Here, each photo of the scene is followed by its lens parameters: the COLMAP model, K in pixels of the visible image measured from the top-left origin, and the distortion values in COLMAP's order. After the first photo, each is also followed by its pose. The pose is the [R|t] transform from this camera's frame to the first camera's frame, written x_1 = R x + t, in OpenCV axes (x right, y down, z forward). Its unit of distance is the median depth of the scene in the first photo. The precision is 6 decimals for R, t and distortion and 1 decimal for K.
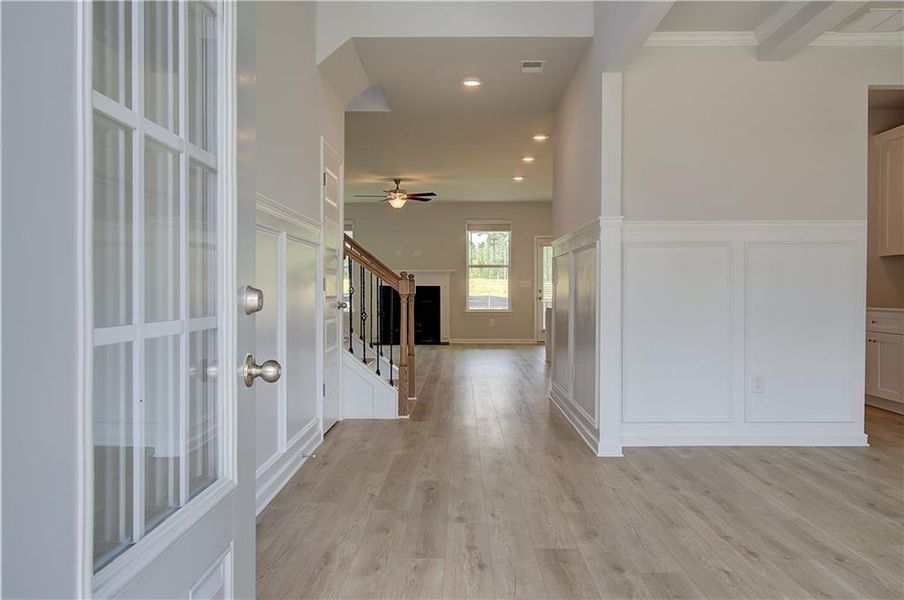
lens RADIAL K [[773.8, 0, 448.4], [0, 773.8, 299.3], [0, 0, 1]] dist [0.011344, 0.002817]
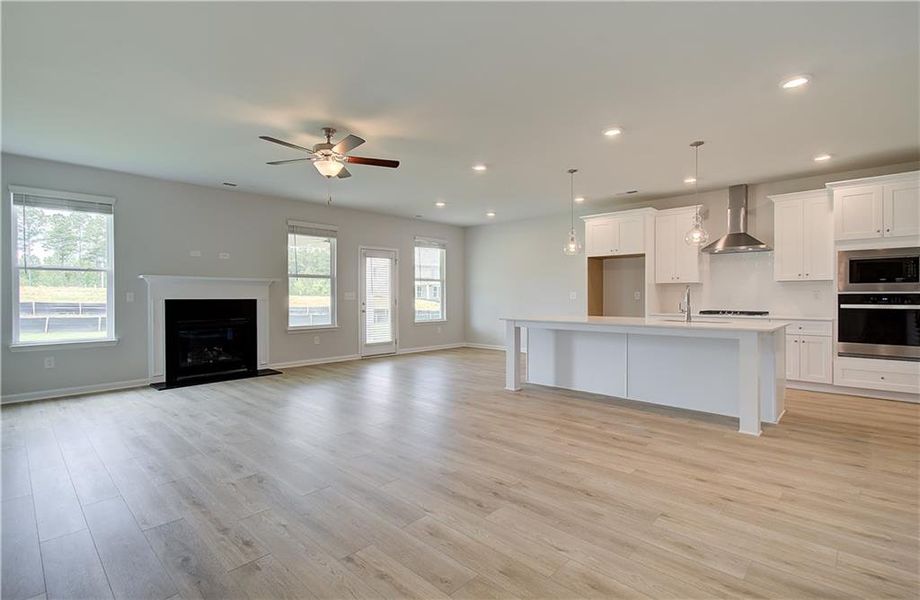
lens RADIAL K [[430.0, 0, 457.4], [0, 430.0, 295.1], [0, 0, 1]] dist [-0.000537, -0.000276]
pose [[0.678830, -0.000070, 0.734295, -0.194662], [0.007848, 0.999944, -0.007161, -0.016500], [-0.734253, 0.010624, 0.678792, 0.551557]]
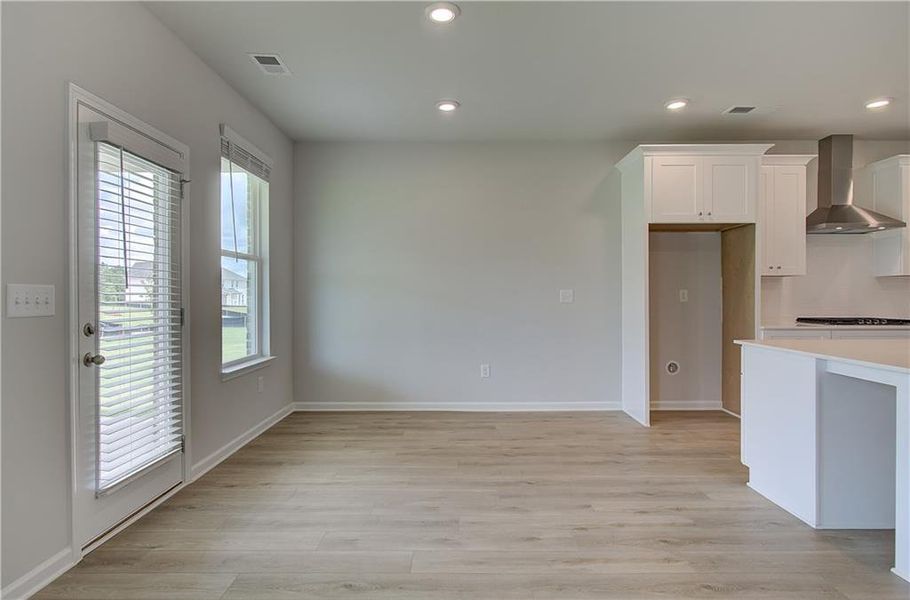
lens RADIAL K [[477.4, 0, 440.0], [0, 477.4, 301.9], [0, 0, 1]] dist [-0.000639, 0.000896]
pose [[-0.009808, -0.011382, 0.999887, -0.028019], [0.011732, 0.999865, 0.011497, -0.019541], [-0.999883, 0.011844, -0.009673, 0.894159]]
